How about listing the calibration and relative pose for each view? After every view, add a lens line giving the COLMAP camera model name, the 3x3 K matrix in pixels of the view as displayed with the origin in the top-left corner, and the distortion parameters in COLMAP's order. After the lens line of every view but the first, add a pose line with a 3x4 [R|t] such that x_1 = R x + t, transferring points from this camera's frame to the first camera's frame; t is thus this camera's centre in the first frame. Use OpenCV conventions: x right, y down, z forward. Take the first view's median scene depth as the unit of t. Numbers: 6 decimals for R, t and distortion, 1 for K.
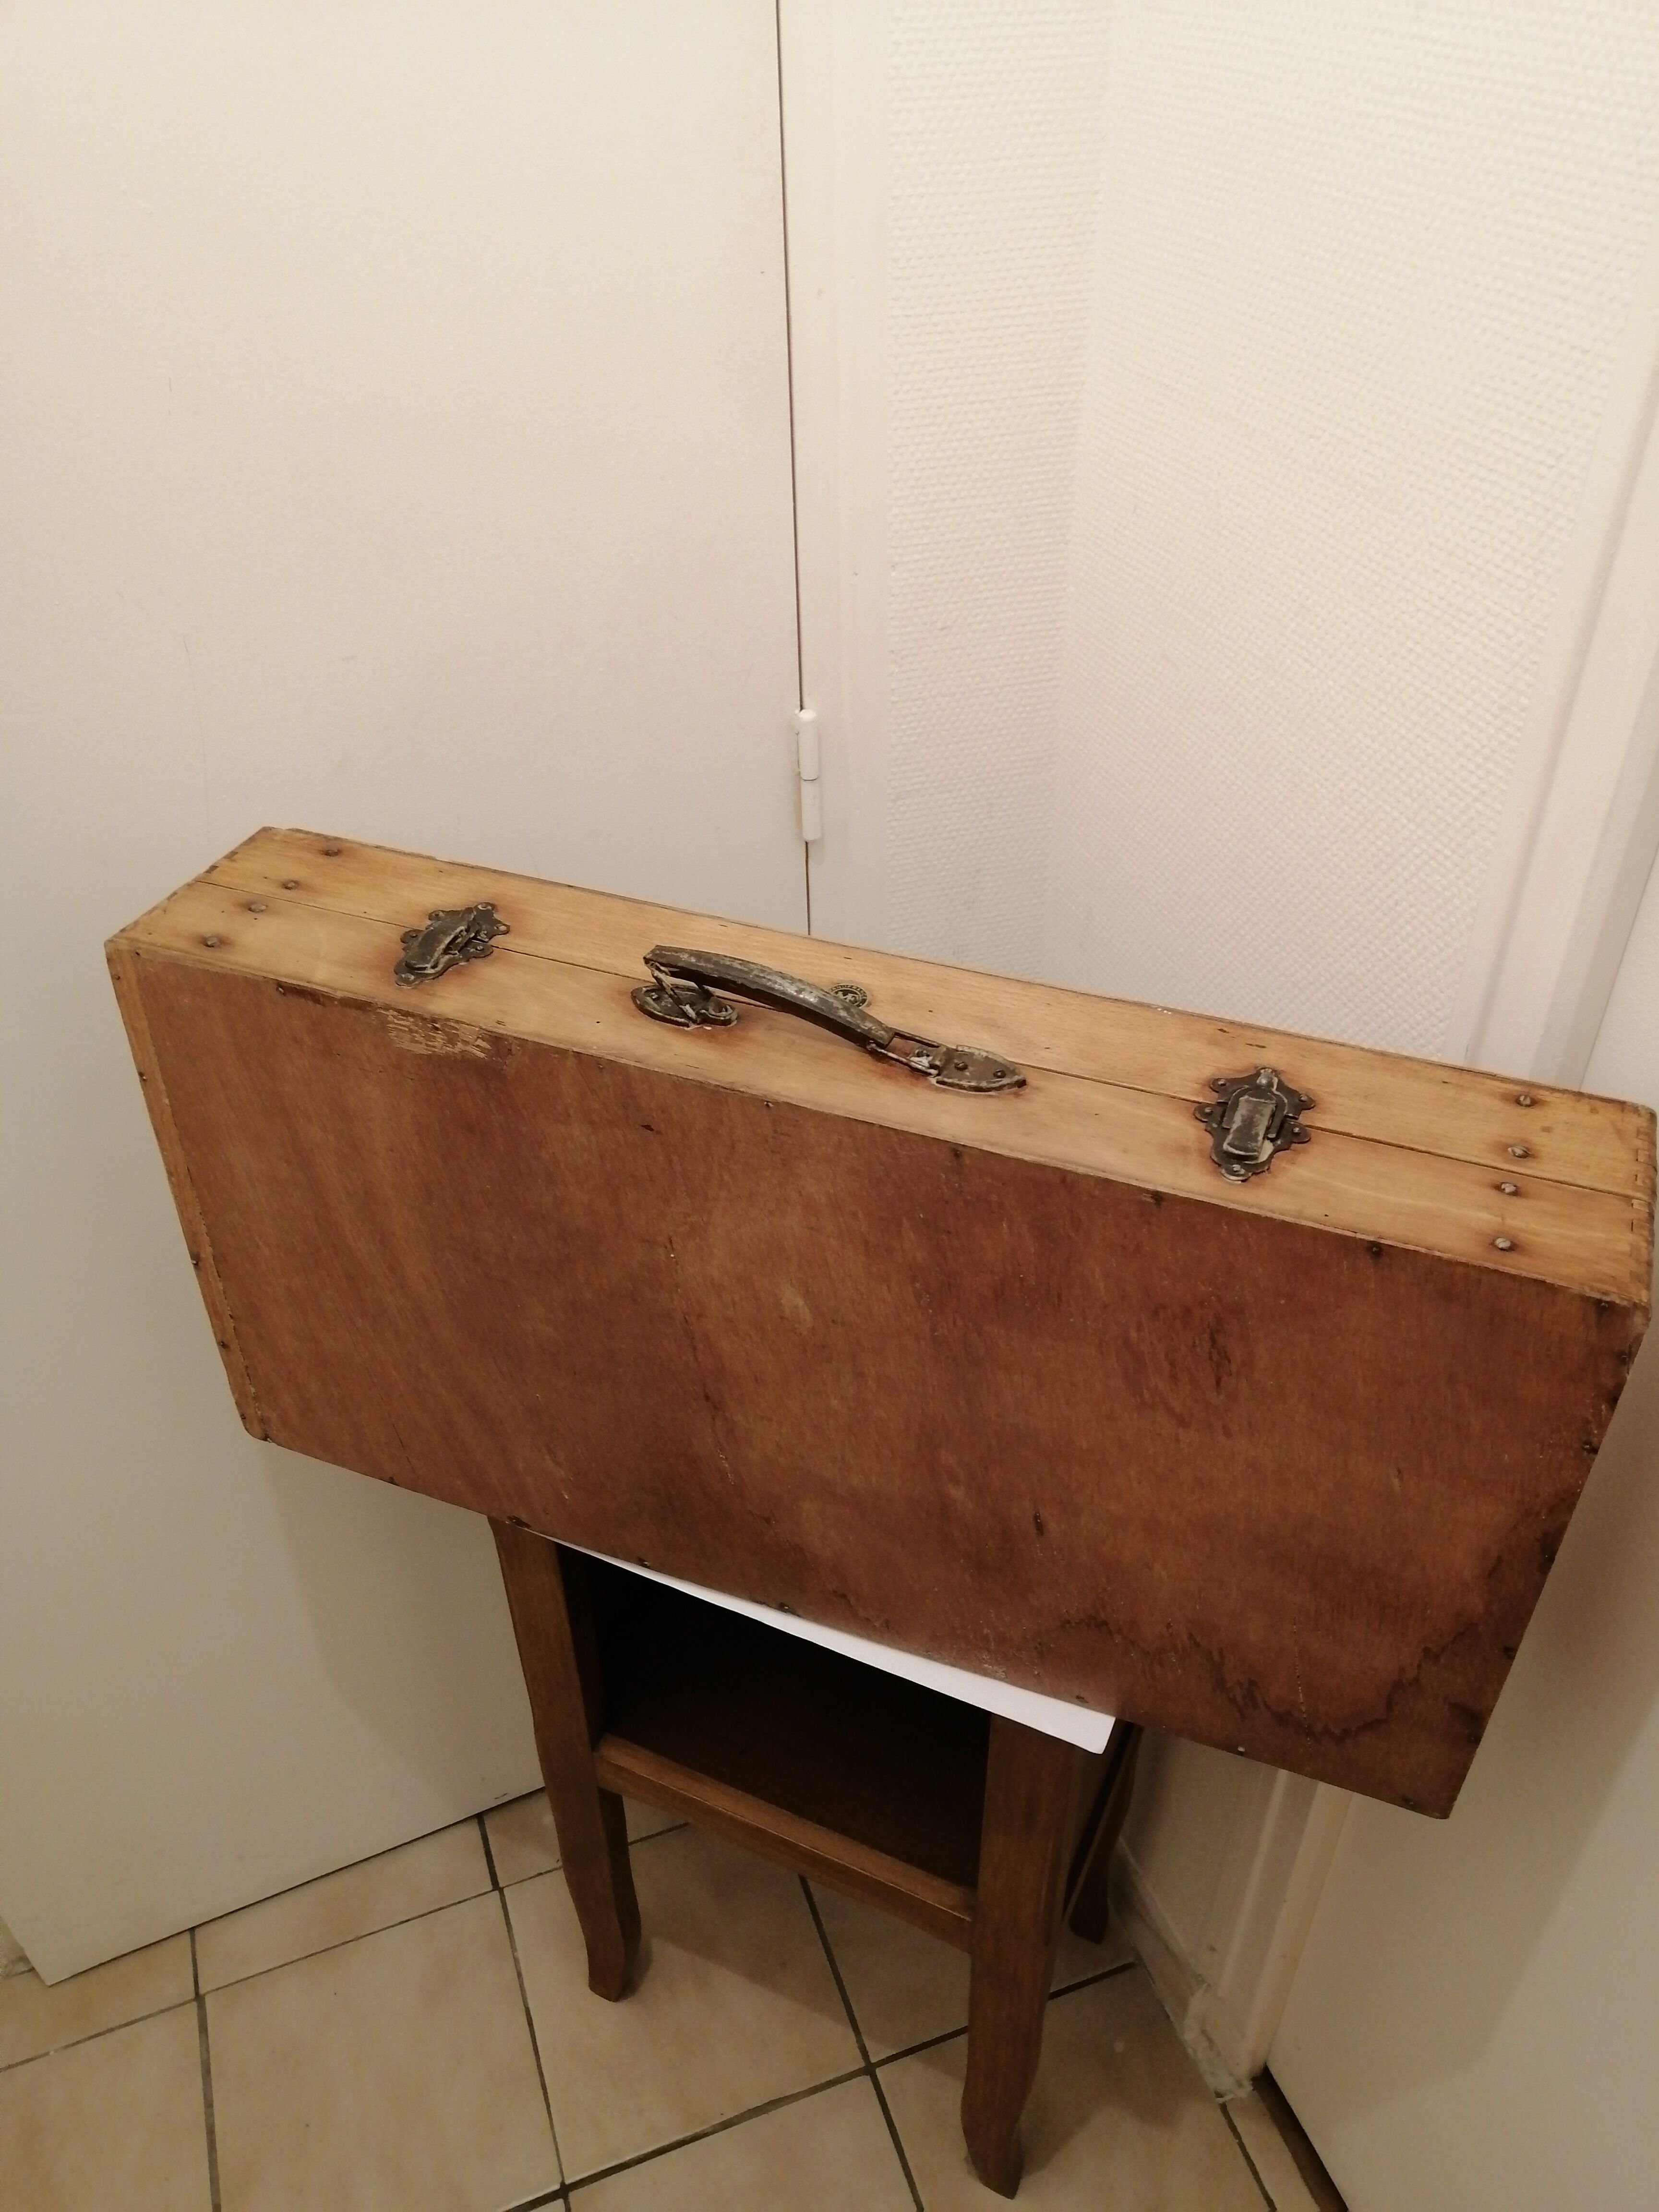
lens RADIAL K [[1739.5, 0, 833.0], [0, 1739.5, 1101.6], [0, 0, 1]] dist [-0.028874, 0.063856]
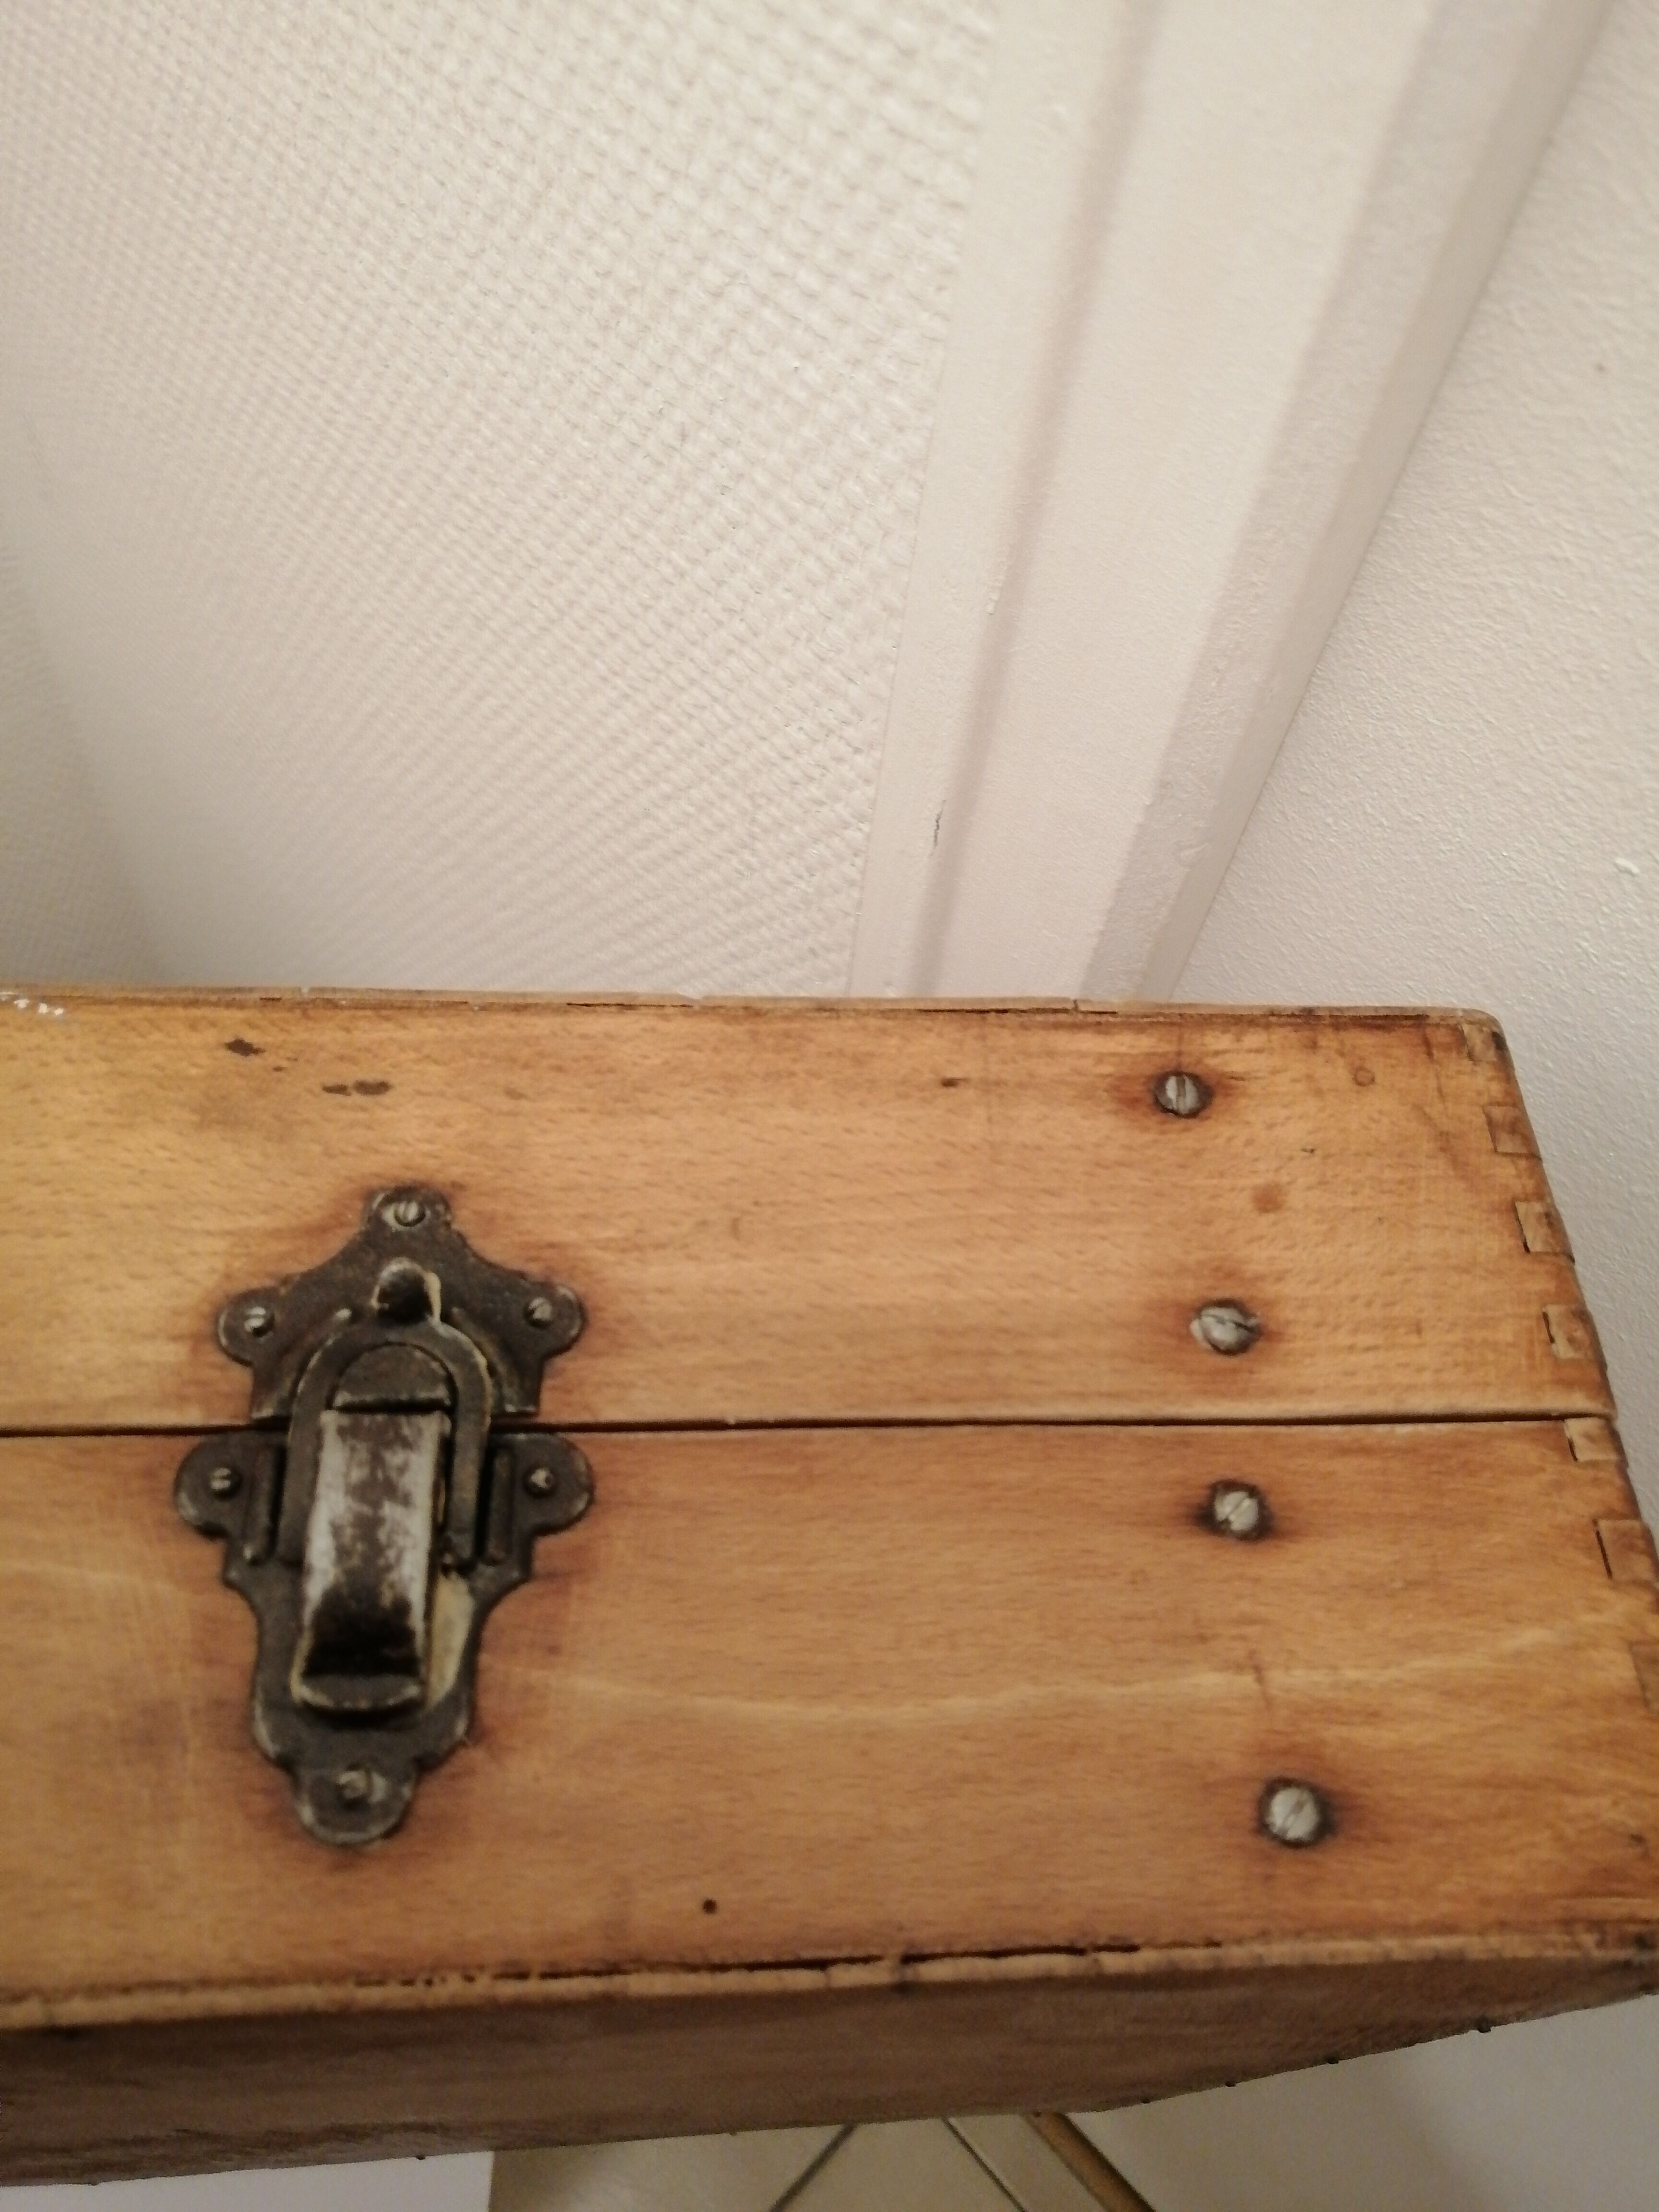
lens RADIAL K [[1743.8, 0, 833.3], [0, 1743.8, 1098.9], [0, 0, 1]] dist [-0.029476, 0.064033]
pose [[0.909237, -0.293594, 0.295111, 0.218515], [0.168339, 0.907697, 0.384380, -0.127752], [-0.380723, -0.299814, 0.874735, 0.669145]]
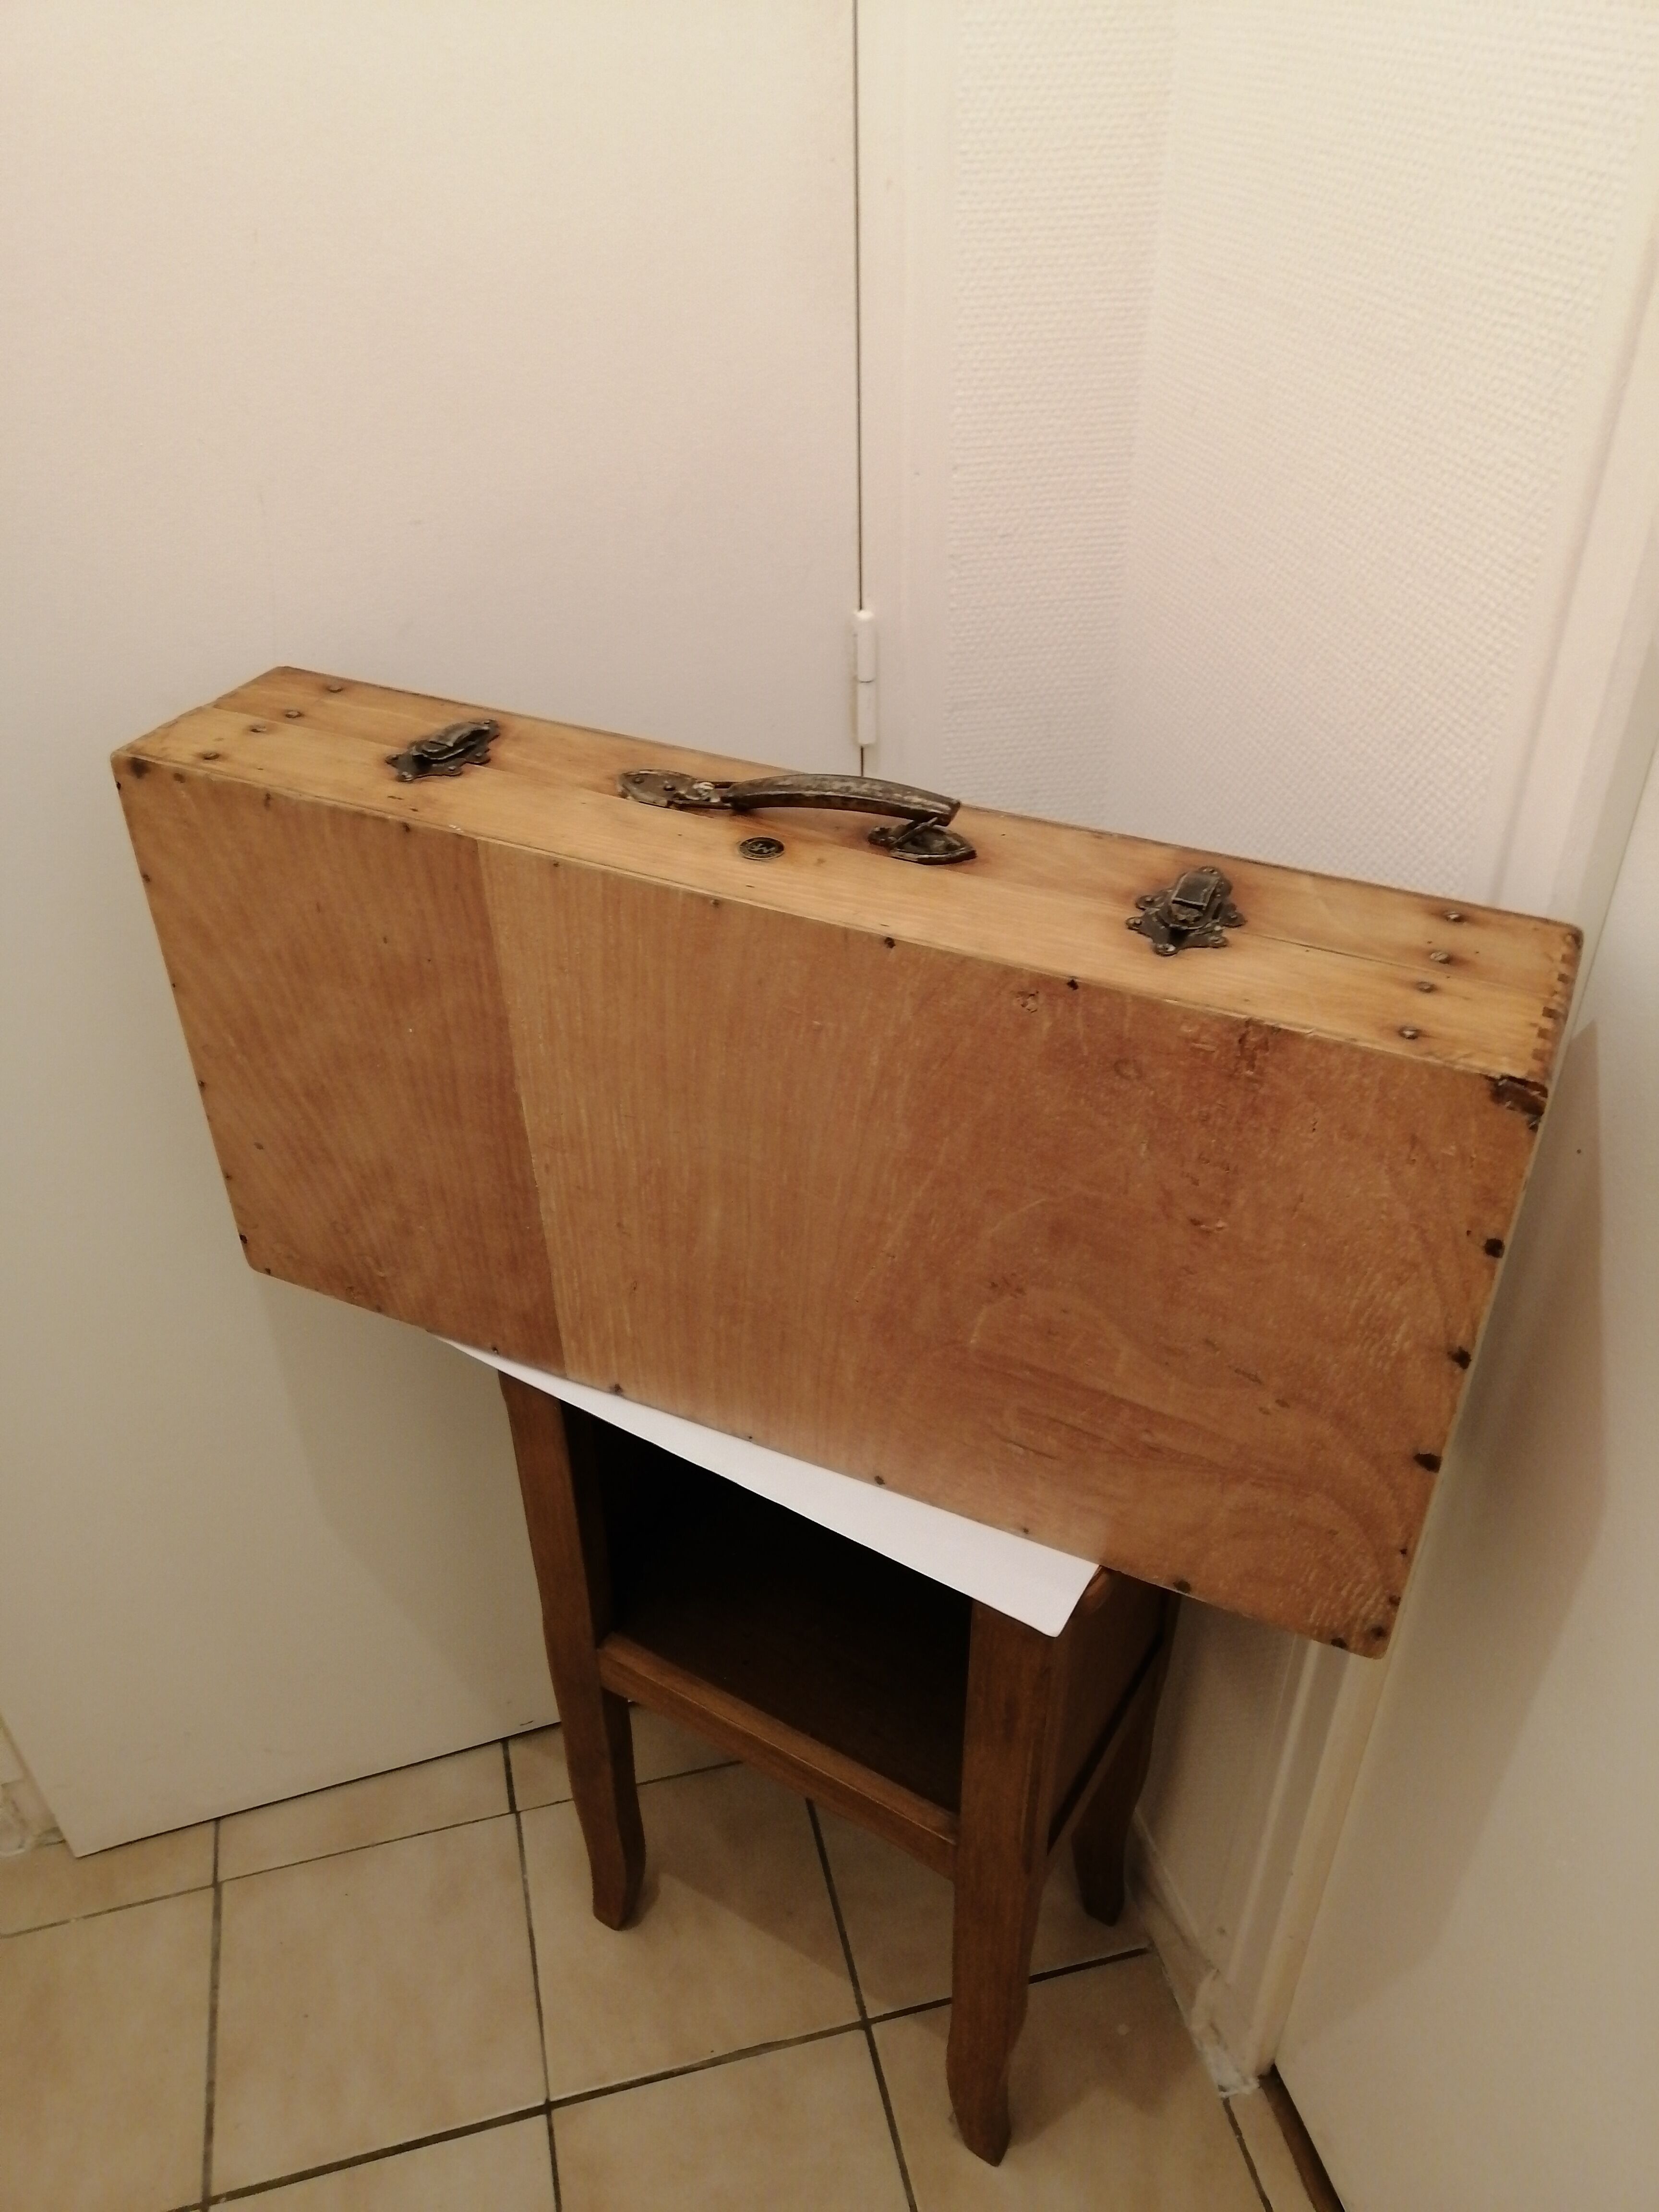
lens RADIAL K [[1738.1, 0, 831.0], [0, 1738.1, 1097.9], [0, 0, 1]] dist [-0.014594, 0.043996]
pose [[0.994068, 0.064890, -0.087279, 0.095865], [-0.068219, 0.997031, -0.035713, 0.127688], [0.084703, 0.041455, 0.995544, -0.003008]]
